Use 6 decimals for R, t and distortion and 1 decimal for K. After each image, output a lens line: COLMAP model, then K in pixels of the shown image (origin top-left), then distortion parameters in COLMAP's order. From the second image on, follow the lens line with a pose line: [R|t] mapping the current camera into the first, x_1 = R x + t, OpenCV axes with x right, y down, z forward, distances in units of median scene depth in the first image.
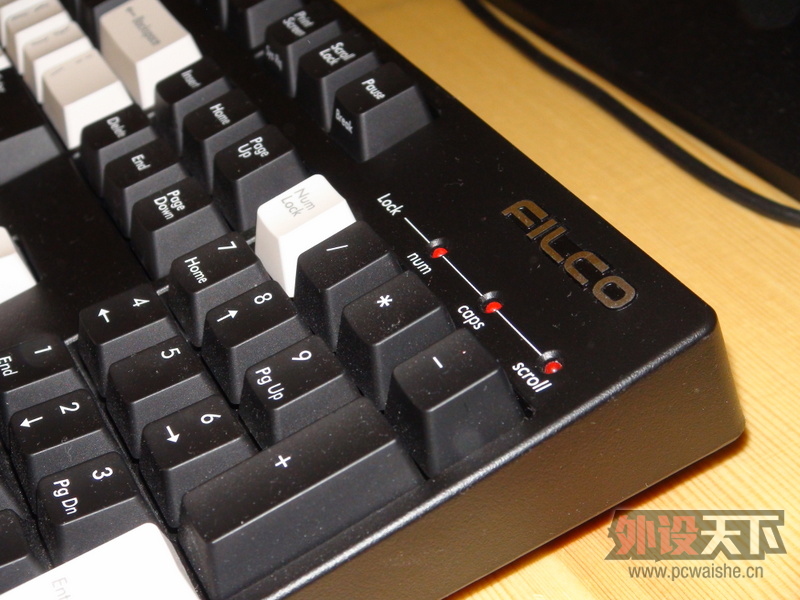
lens RADIAL K [[1395.8, 0, 400.0], [0, 1395.8, 300.0], [0, 0, 1]] dist [-0.102862, 0.031954]
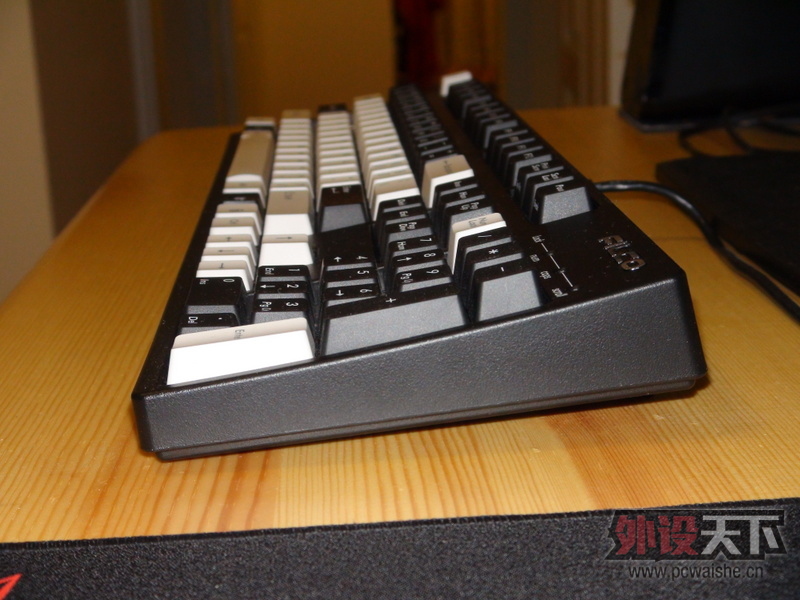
lens RADIAL K [[1447.4, 0, 400.0], [0, 1447.4, 300.0], [0, 0, 1]] dist [-0.112568, -0.096047]
pose [[0.915001, 0.180125, -0.361011, 0.428790], [-0.295558, 0.908347, -0.295892, 0.492837], [0.274625, 0.377440, 0.884375, -0.383371]]
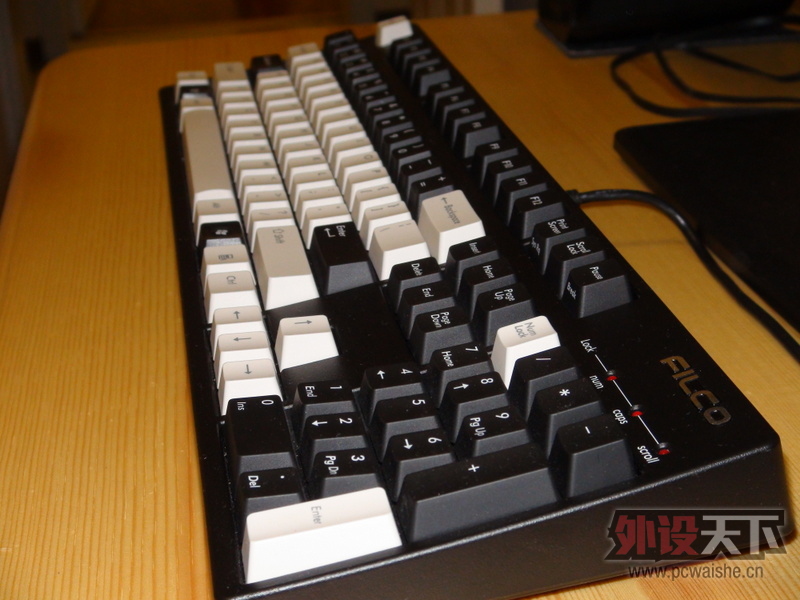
lens RADIAL K [[1395.8, 0, 400.0], [0, 1395.8, 300.0], [0, 0, 1]] dist [-0.102862, 0.031954]
pose [[0.957371, 0.191993, -0.215822, 0.108831], [-0.231209, 0.957197, -0.174117, 0.182502], [0.173155, 0.216595, 0.960783, -0.429381]]
